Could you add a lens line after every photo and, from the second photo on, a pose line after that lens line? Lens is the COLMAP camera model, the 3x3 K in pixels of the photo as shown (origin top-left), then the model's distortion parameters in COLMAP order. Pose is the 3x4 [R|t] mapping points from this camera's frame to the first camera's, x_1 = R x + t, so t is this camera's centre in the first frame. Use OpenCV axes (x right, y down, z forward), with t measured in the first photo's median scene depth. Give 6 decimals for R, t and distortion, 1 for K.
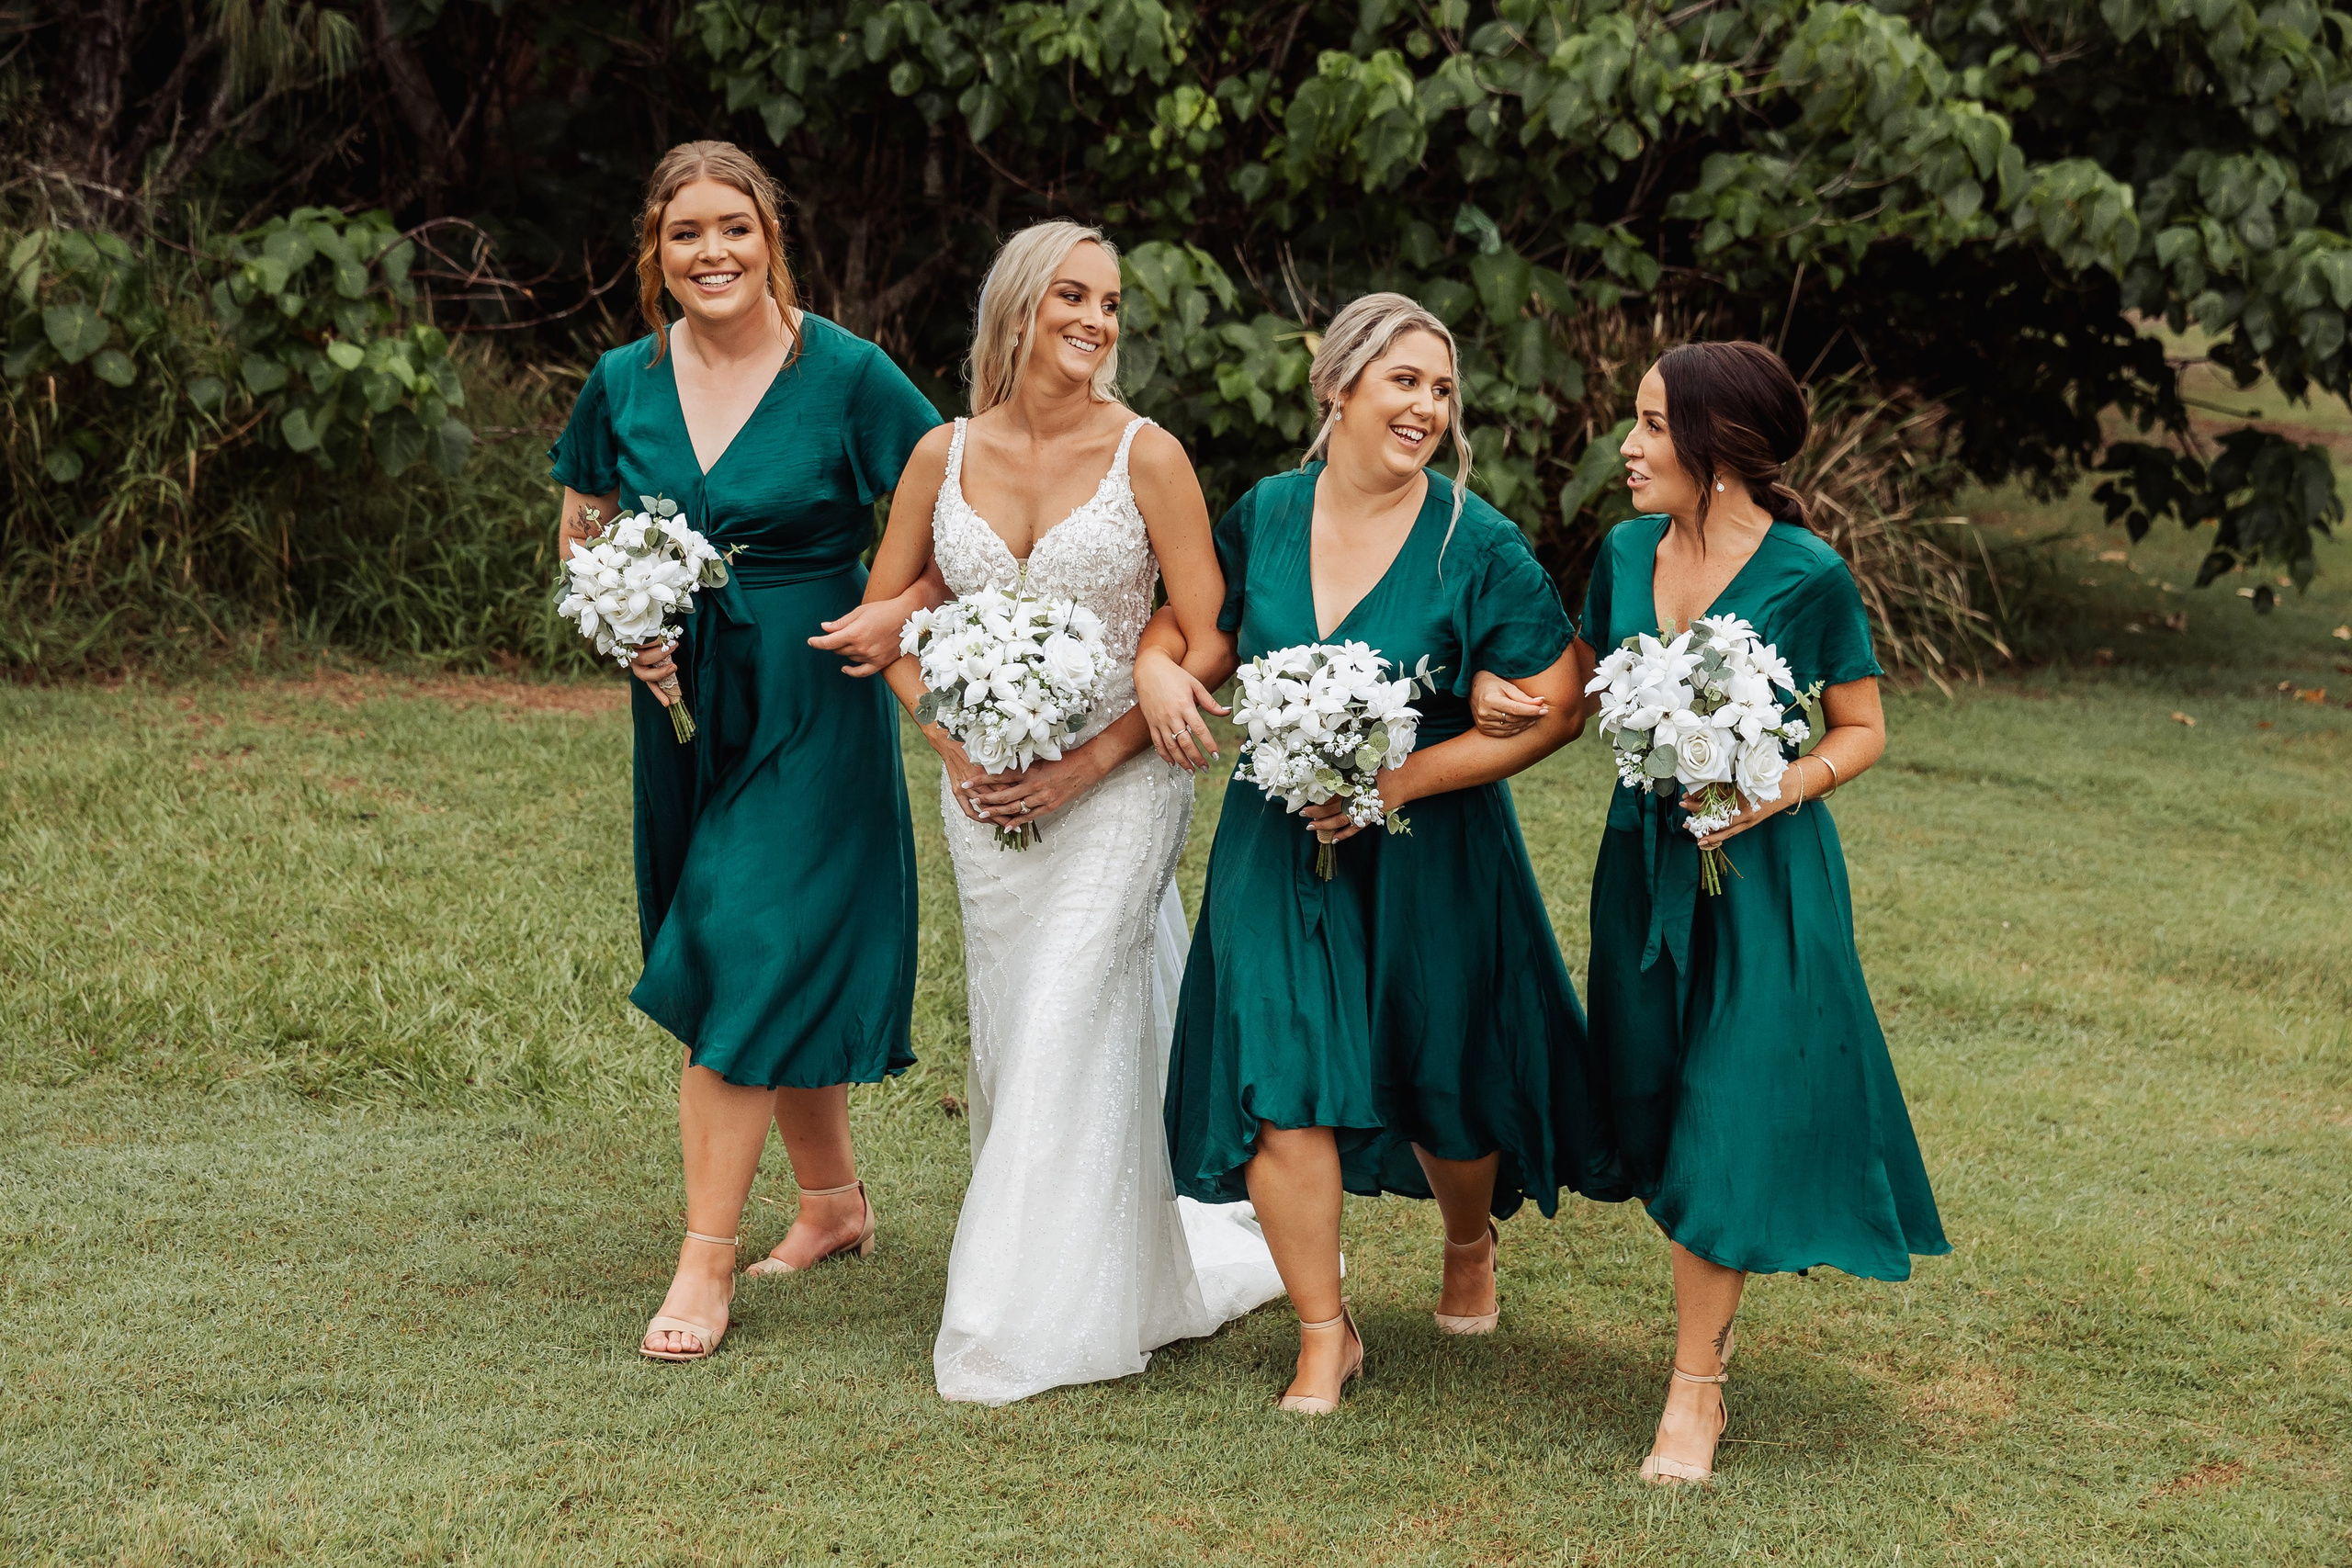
lens RADIAL K [[4378.3, 0, 1168.2], [0, 4378.3, 799.5], [0, 0, 1]] dist [0.068134, 0.000000]
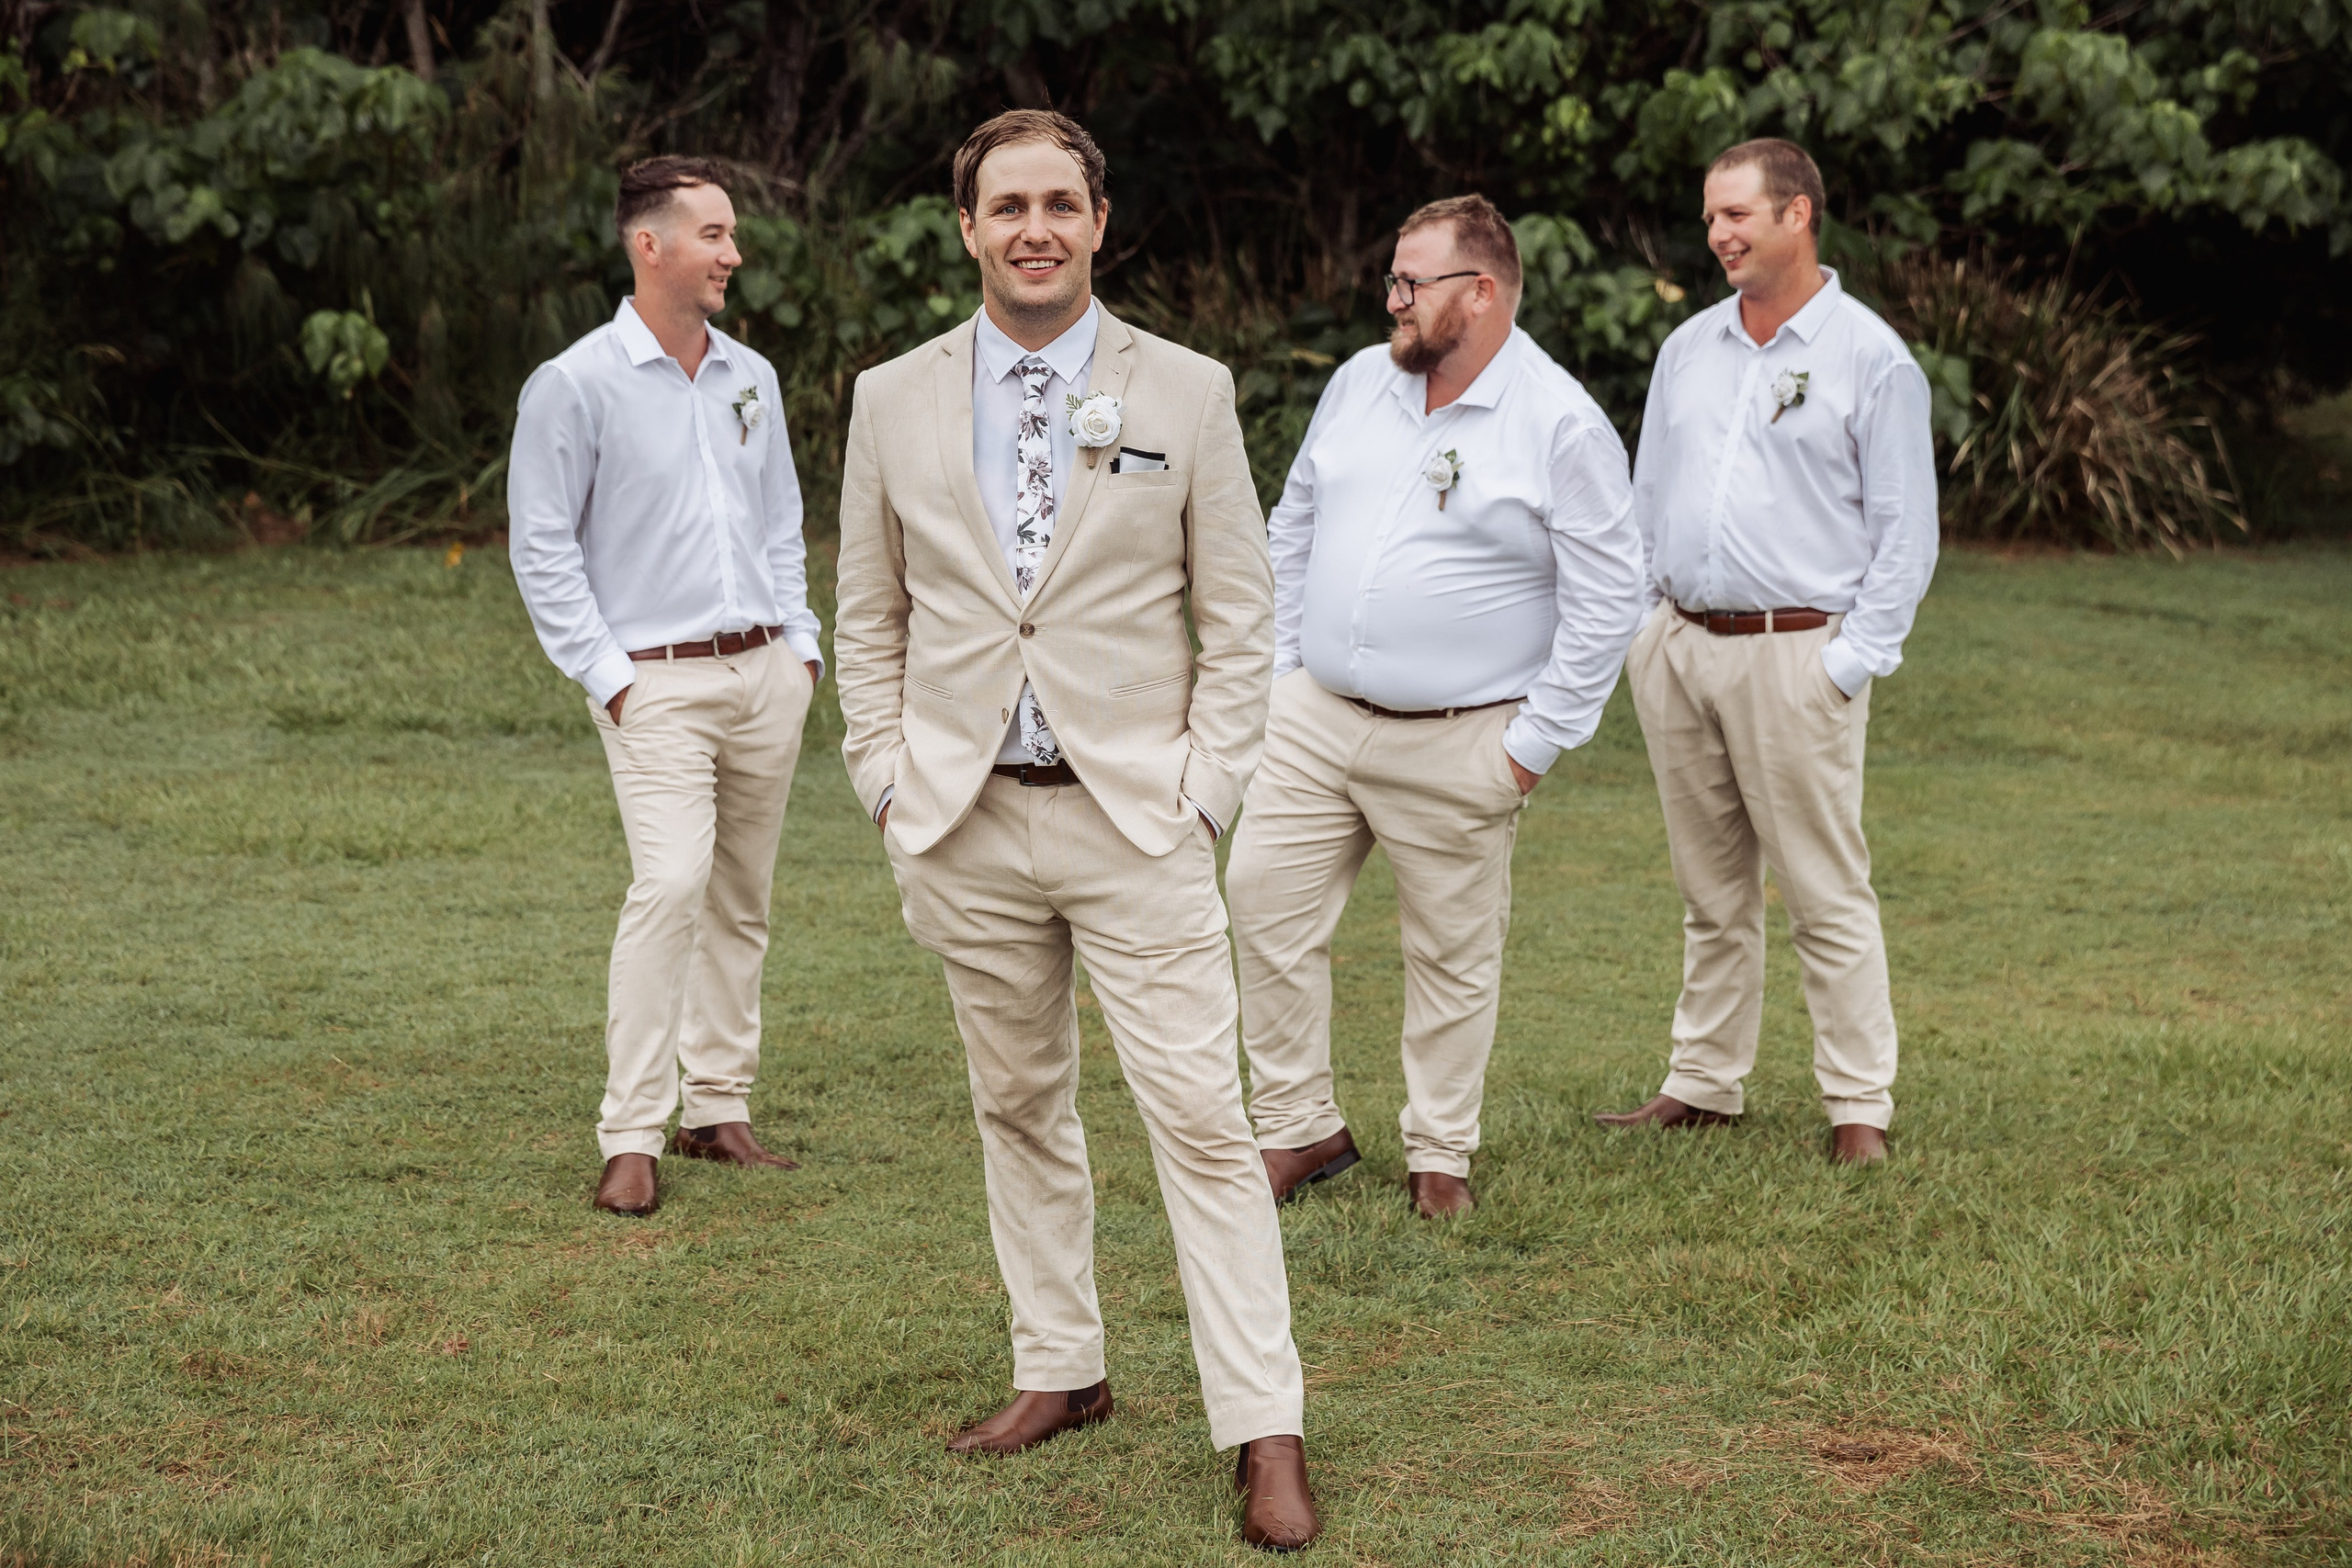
lens RADIAL K [[4863.5, 0, 1177.0], [0, 4863.5, 776.9], [0, 0, 1]] dist [0.016756, 0.000000]
pose [[0.986129, 0.011086, -0.165607, 0.133982], [-0.010104, 0.999926, 0.006766, 0.036016], [0.165670, -0.004999, 0.986169, -0.483054]]
